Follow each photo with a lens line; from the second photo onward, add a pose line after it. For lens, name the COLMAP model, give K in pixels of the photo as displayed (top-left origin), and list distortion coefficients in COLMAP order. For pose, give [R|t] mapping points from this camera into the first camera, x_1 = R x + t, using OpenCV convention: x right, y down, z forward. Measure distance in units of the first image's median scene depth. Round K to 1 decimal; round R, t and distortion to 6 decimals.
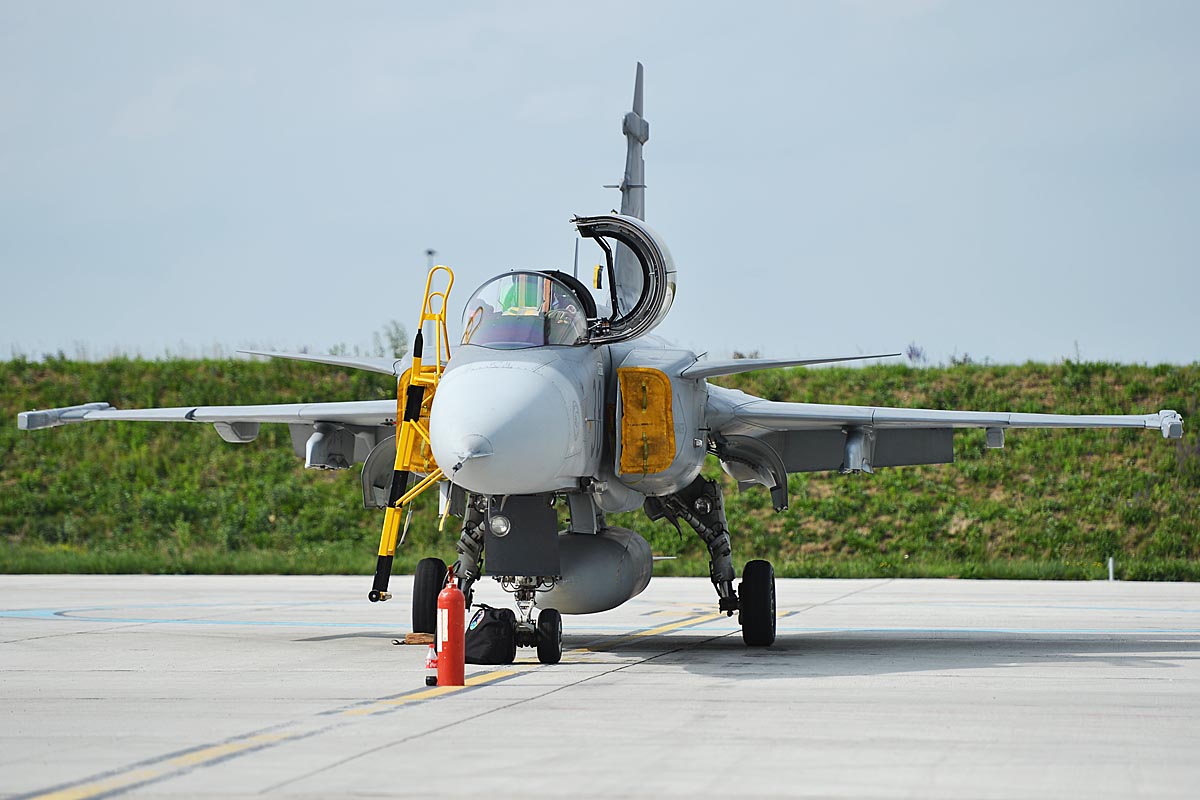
lens RADIAL K [[5563.9, 0, 599.2], [0, 5563.9, 397.9], [0, 0, 1]] dist [1.812105, 0.000000]
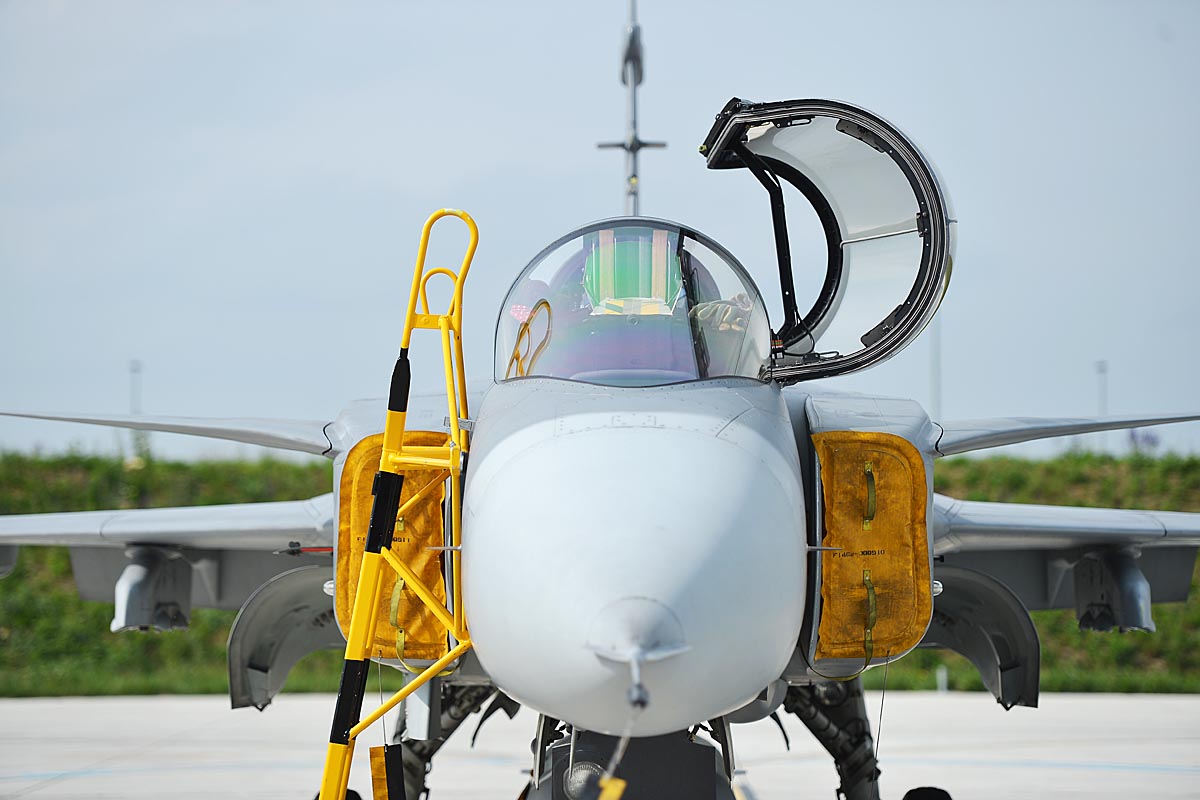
lens RADIAL K [[4814.0, 0, 602.4], [0, 4814.0, 395.2], [0, 0, 1]] dist [1.034159, 0.000000]
pose [[0.997764, -0.006400, 0.066533, -0.037633], [0.007738, 0.999772, -0.019882, -0.000570], [-0.066391, 0.020353, 0.997586, 0.542530]]
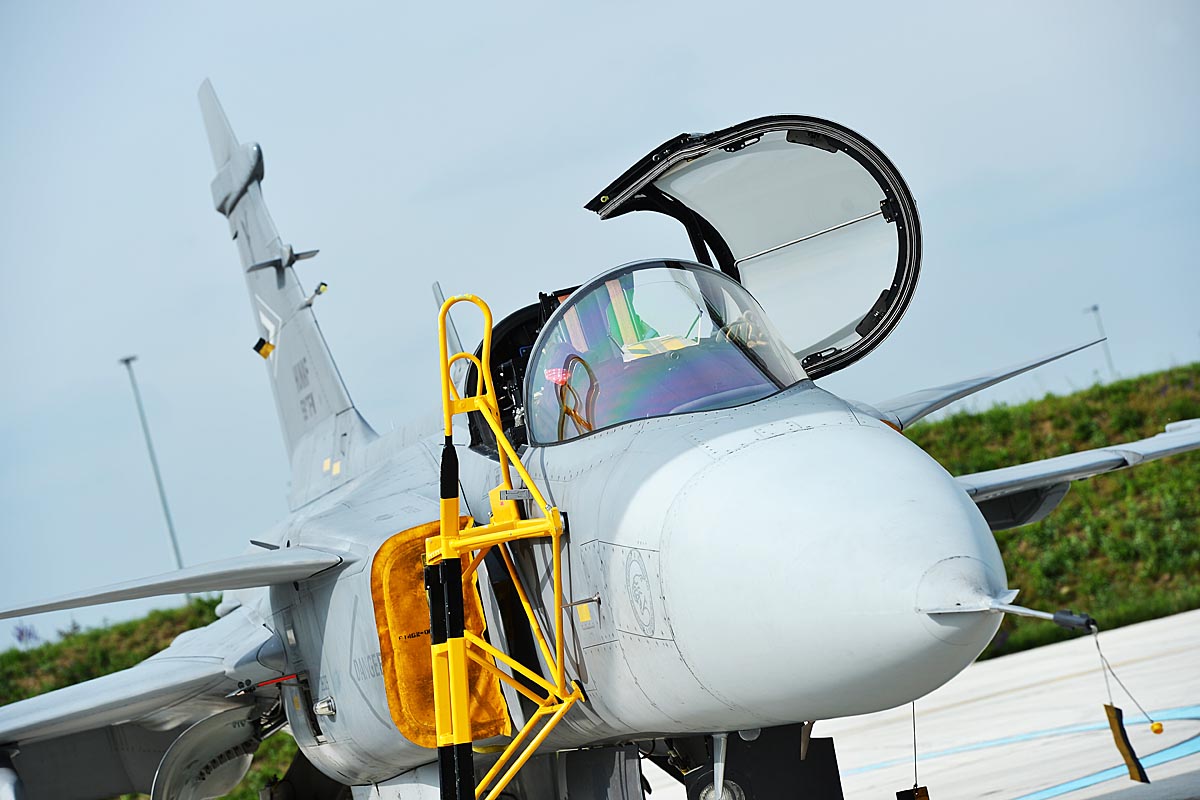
lens RADIAL K [[5163.0, 0, 600.6], [0, 5163.0, 404.0], [0, 0, 1]] dist [1.288710, 0.000000]
pose [[0.945810, -0.230284, 0.228940, -0.106197], [0.242254, 0.969884, -0.025239, -0.000797], [-0.216233, 0.079333, 0.973113, 0.511925]]
